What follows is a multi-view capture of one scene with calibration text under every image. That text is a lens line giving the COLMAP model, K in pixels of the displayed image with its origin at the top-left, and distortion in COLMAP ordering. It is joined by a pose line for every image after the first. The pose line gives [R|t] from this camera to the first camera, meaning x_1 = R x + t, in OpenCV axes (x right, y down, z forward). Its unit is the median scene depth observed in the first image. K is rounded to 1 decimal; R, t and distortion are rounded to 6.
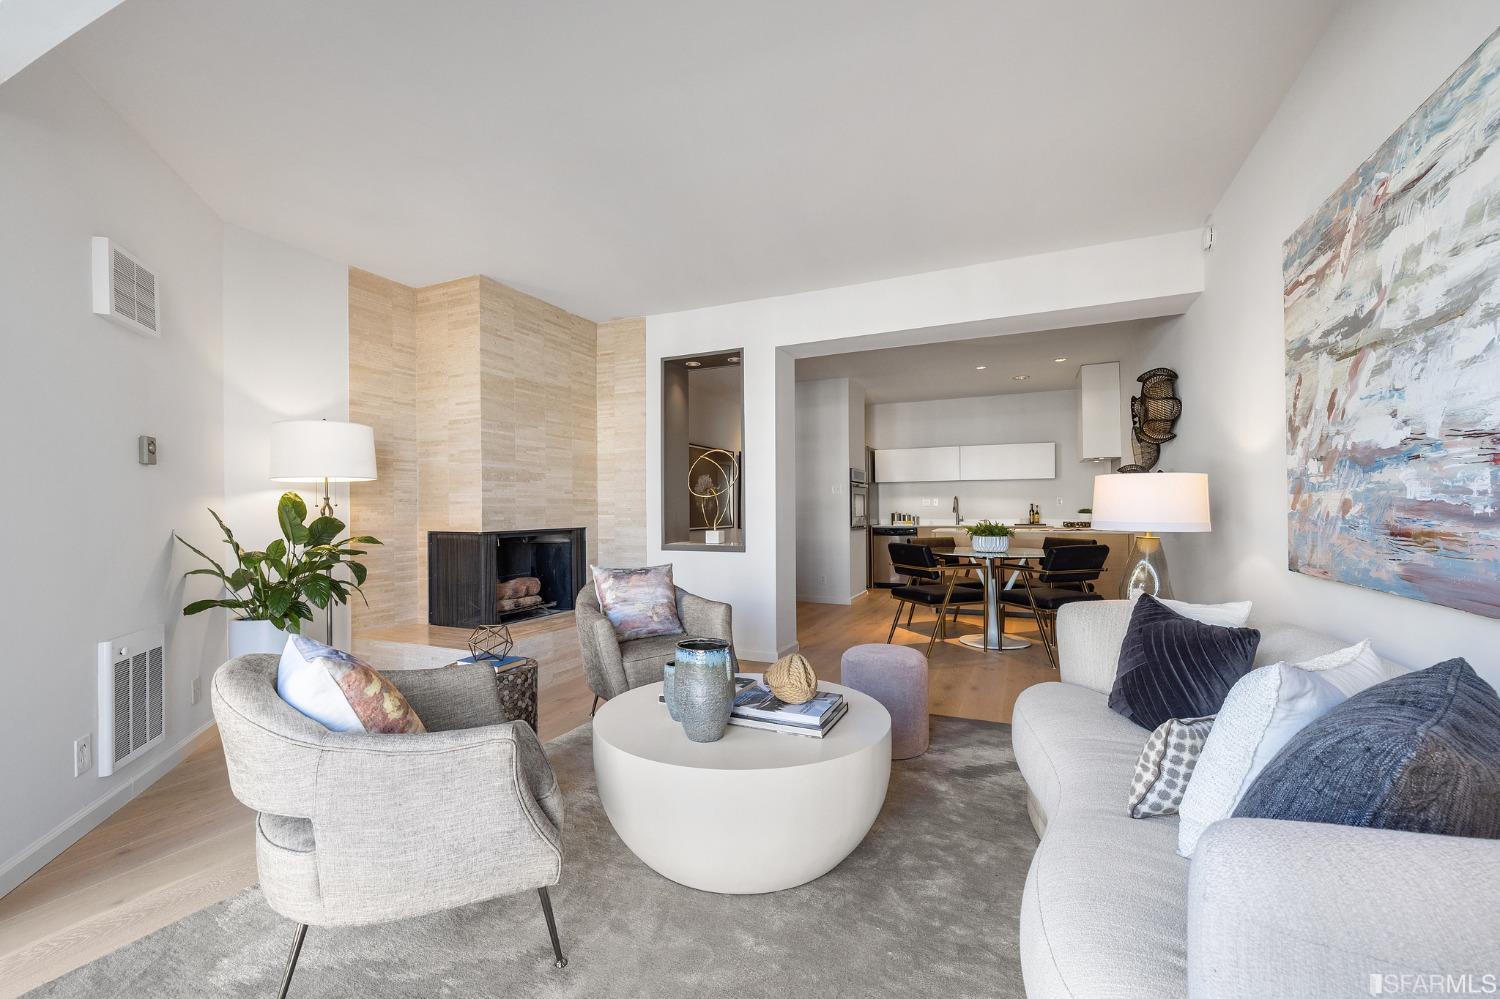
lens RADIAL K [[639.1, 0, 728.0], [0, 639.1, 504.6], [0, 0, 1]] dist [0.003396, 0.000196]
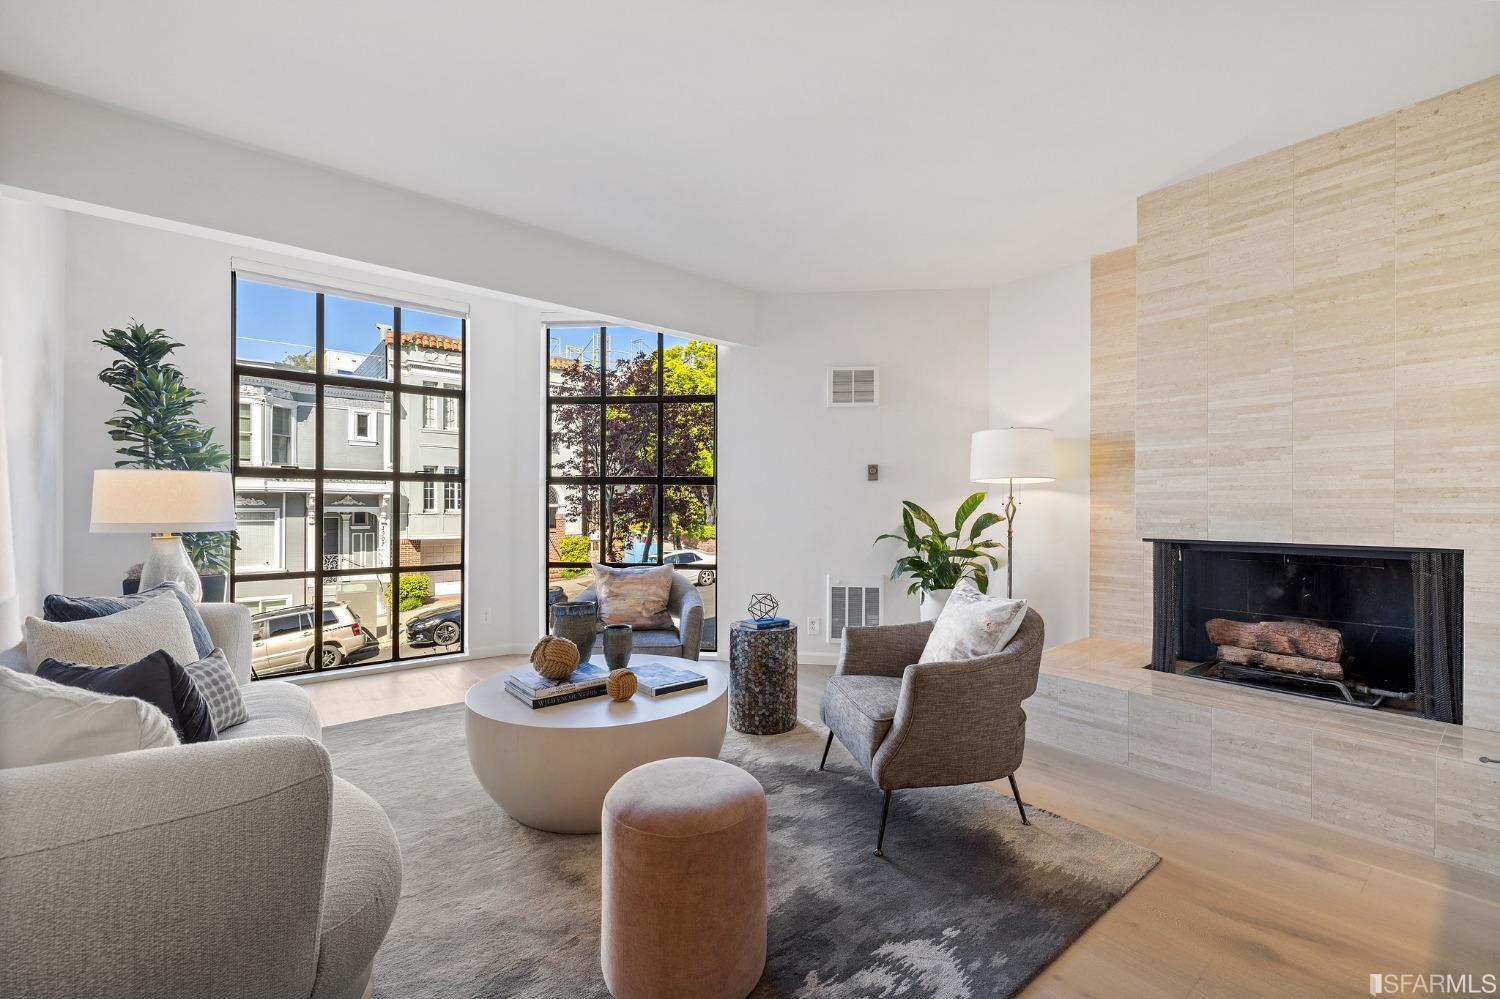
lens RADIAL K [[639.1, 0, 748.2], [0, 639.1, 506.2], [0, 0, 1]] dist [0.003396, 0.000196]
pose [[-0.427794, 0.003261, -0.903871, 0.513813], [0.007072, 0.999975, 0.000261, 0.001967], [0.903849, -0.006281, -0.427806, 0.935798]]
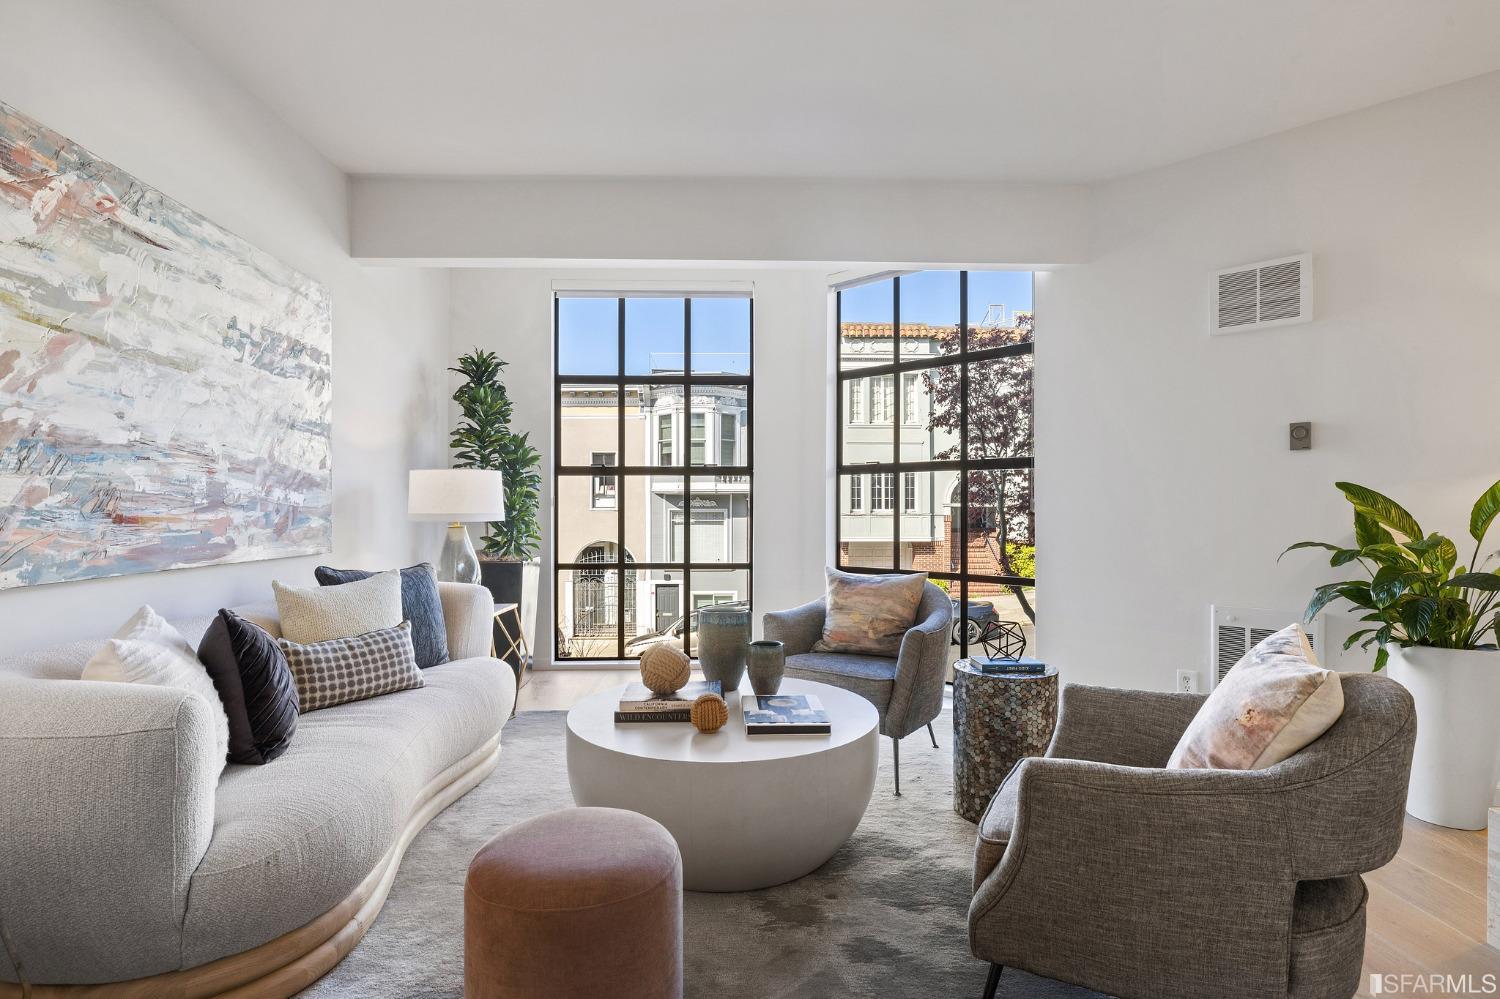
lens RADIAL K [[749.1, 0, 747.9], [0, 749.1, 506.7], [0, 0, 1]] dist [-0.004131, -0.000541]
pose [[-0.895487, 0.006472, -0.445041, 0.257527], [0.010730, 0.999918, -0.007049, 0.016698], [0.444959, -0.011087, -0.895482, 1.088052]]
